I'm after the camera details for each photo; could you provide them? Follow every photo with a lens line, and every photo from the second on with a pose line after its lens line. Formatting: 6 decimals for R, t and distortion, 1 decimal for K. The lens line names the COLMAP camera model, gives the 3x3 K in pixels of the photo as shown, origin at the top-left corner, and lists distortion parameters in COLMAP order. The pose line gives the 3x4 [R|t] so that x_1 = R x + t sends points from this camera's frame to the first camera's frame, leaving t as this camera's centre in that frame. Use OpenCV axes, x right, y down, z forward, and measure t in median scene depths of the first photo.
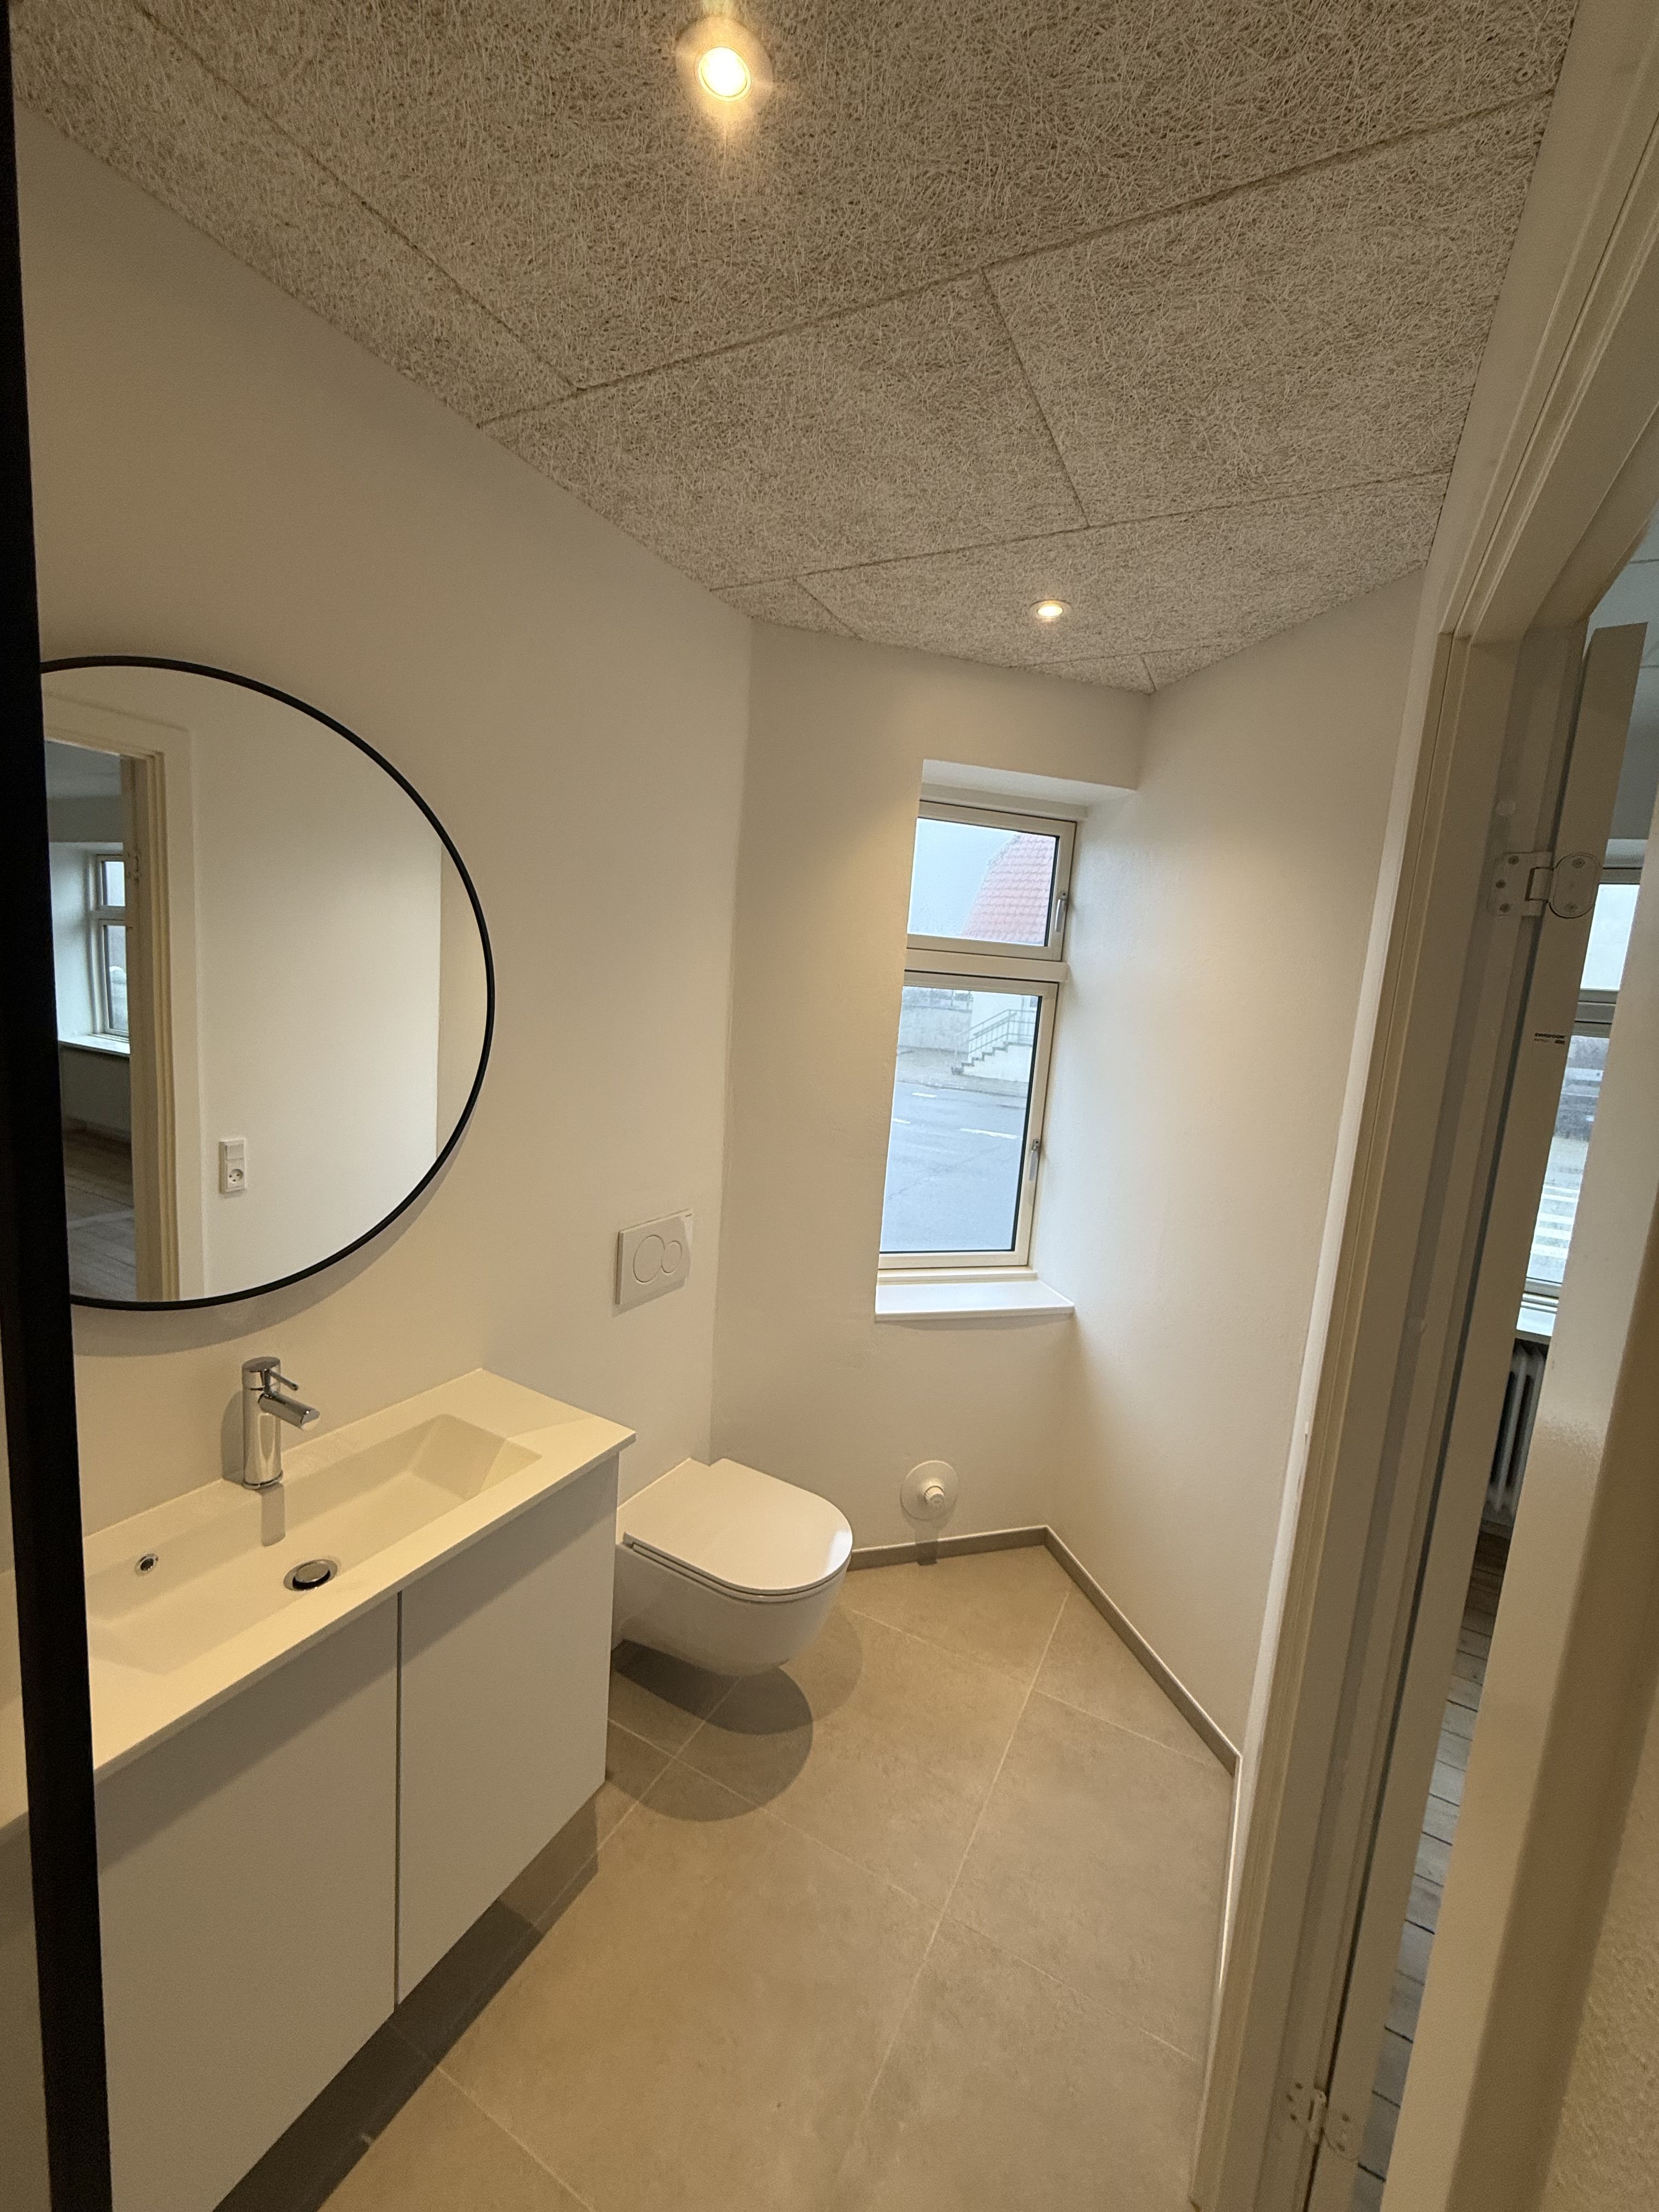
lens RADIAL K [[874.6, 0, 828.2], [0, 874.6, 1106.3], [0, 0, 1]] dist [0.000324, 0.000236]
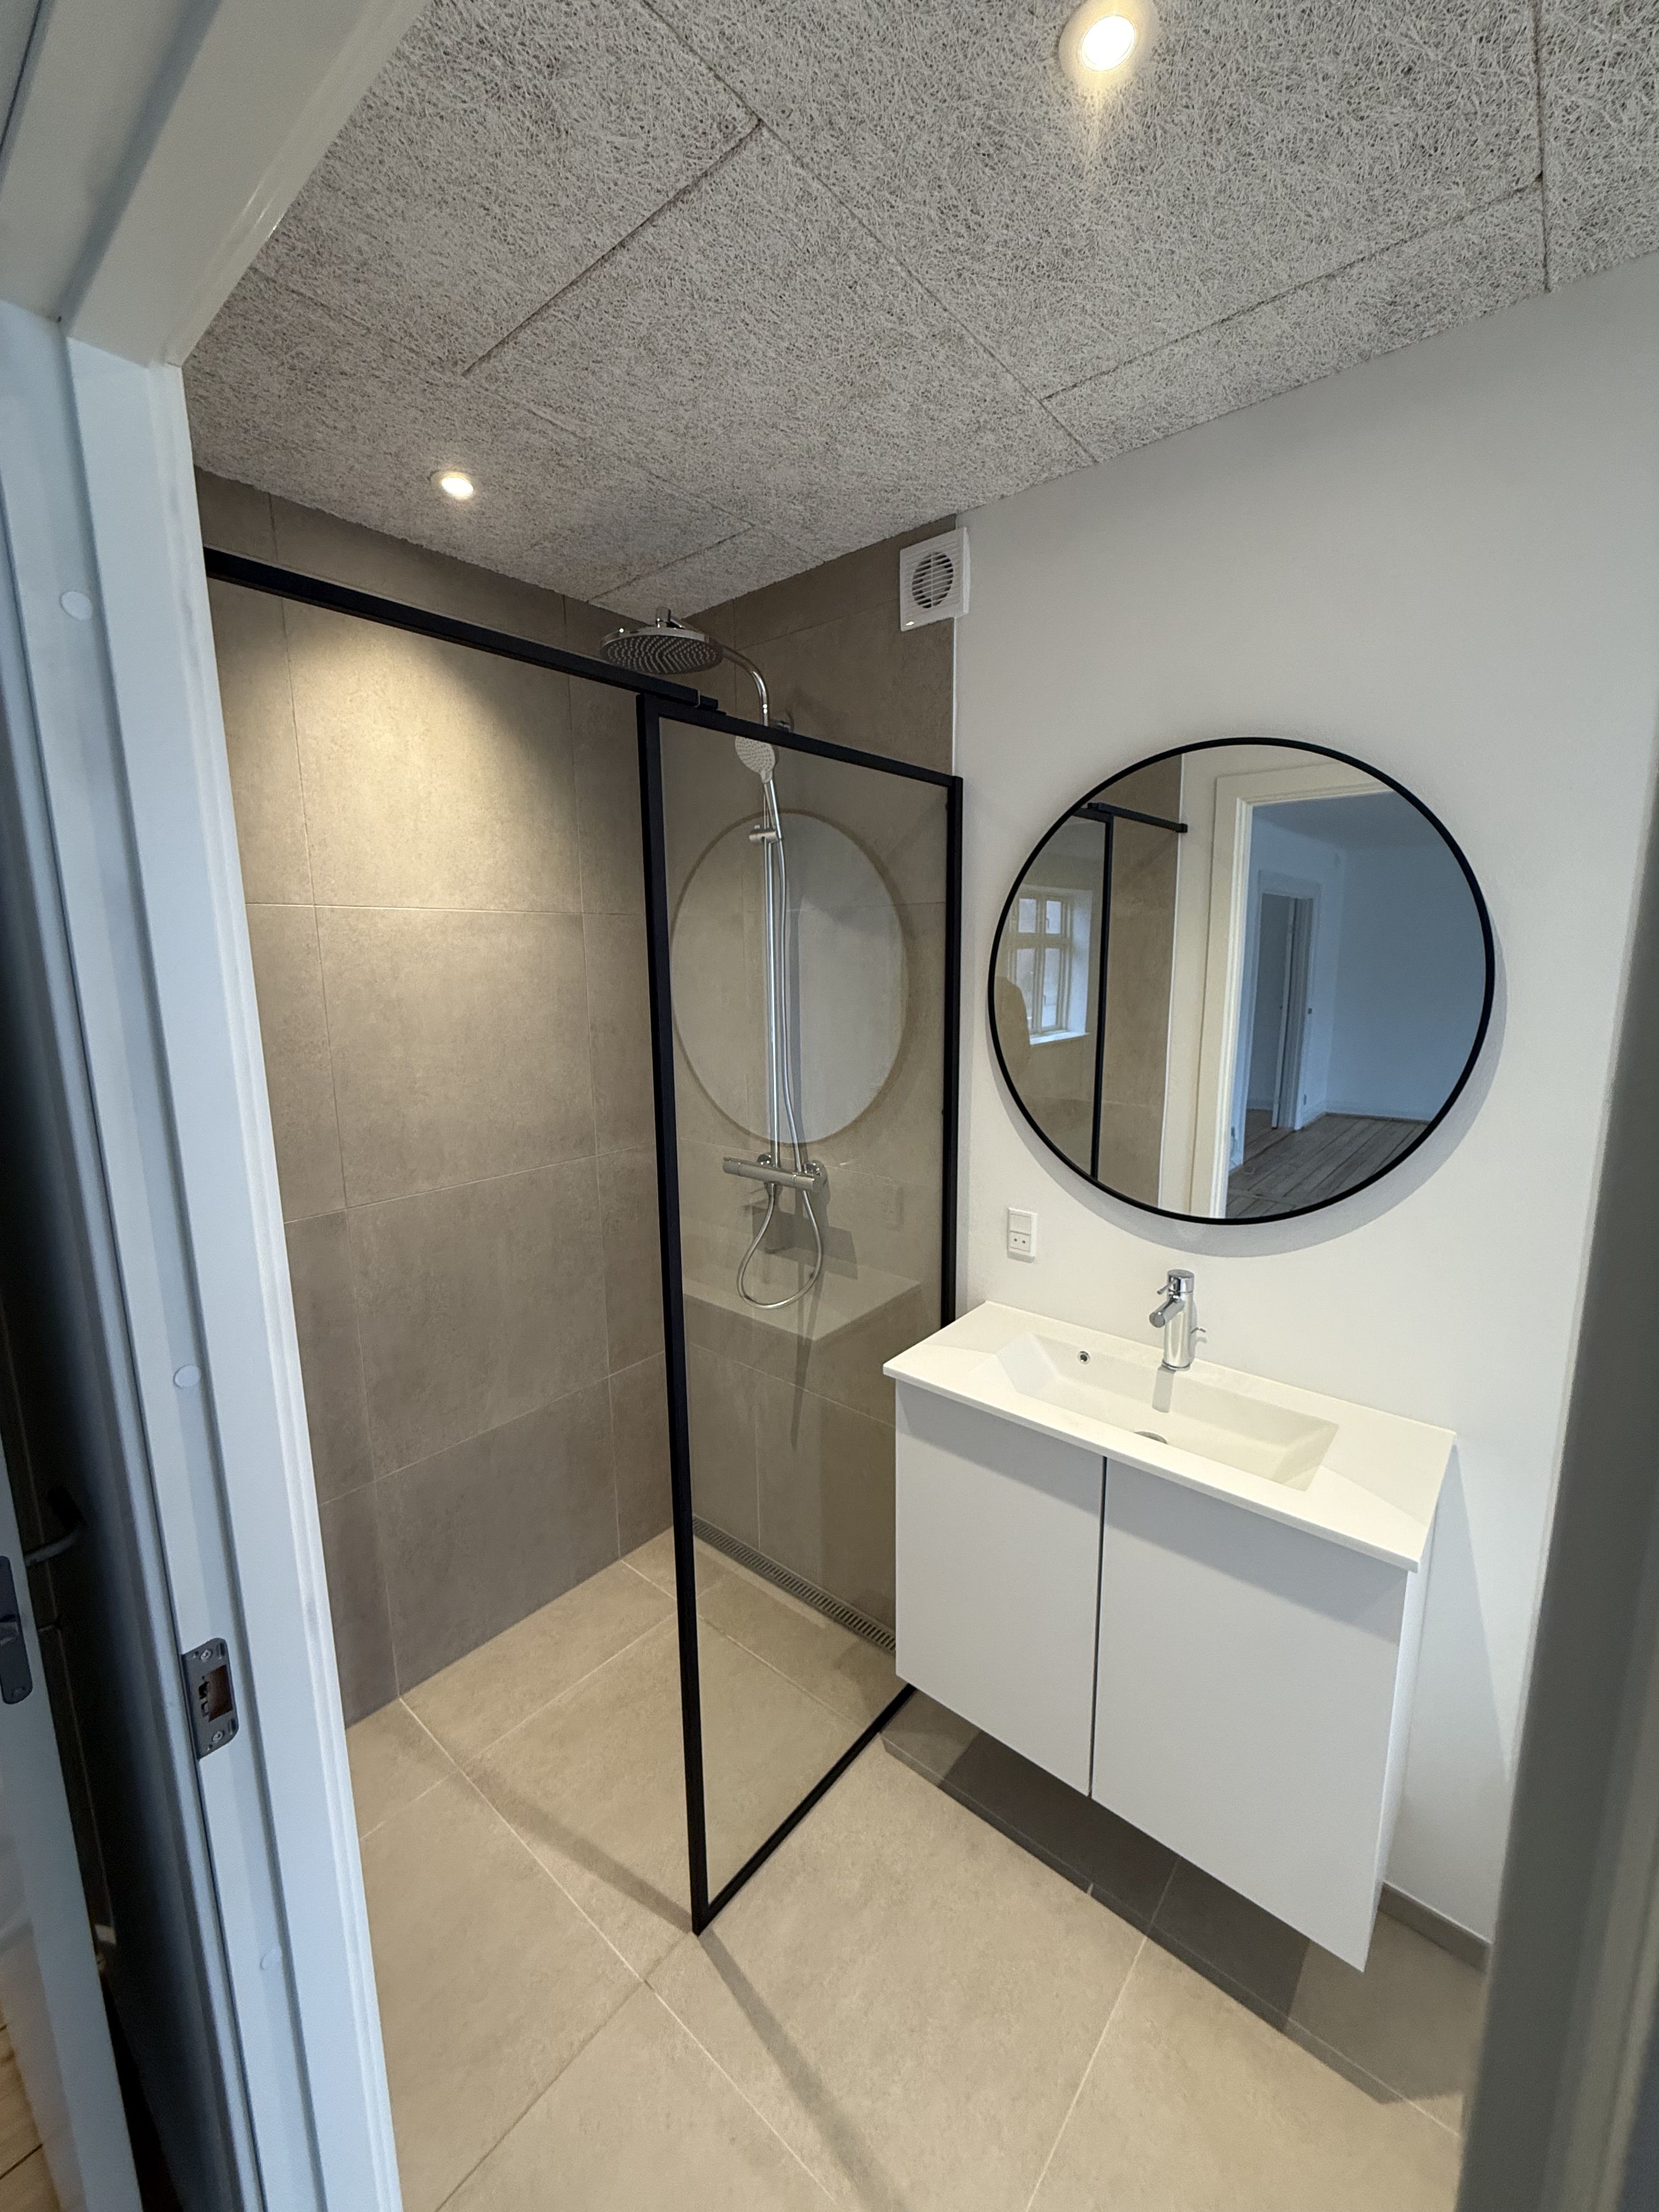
lens RADIAL K [[874.6, 0, 827.1], [0, 874.6, 1106.0], [0, 0, 1]] dist [0.000324, 0.000236]
pose [[-0.212605, 0.096399, -0.972371, 0.630137], [-0.135851, 0.982541, 0.127111, -0.033720], [0.967649, 0.159122, -0.195797, 0.660613]]
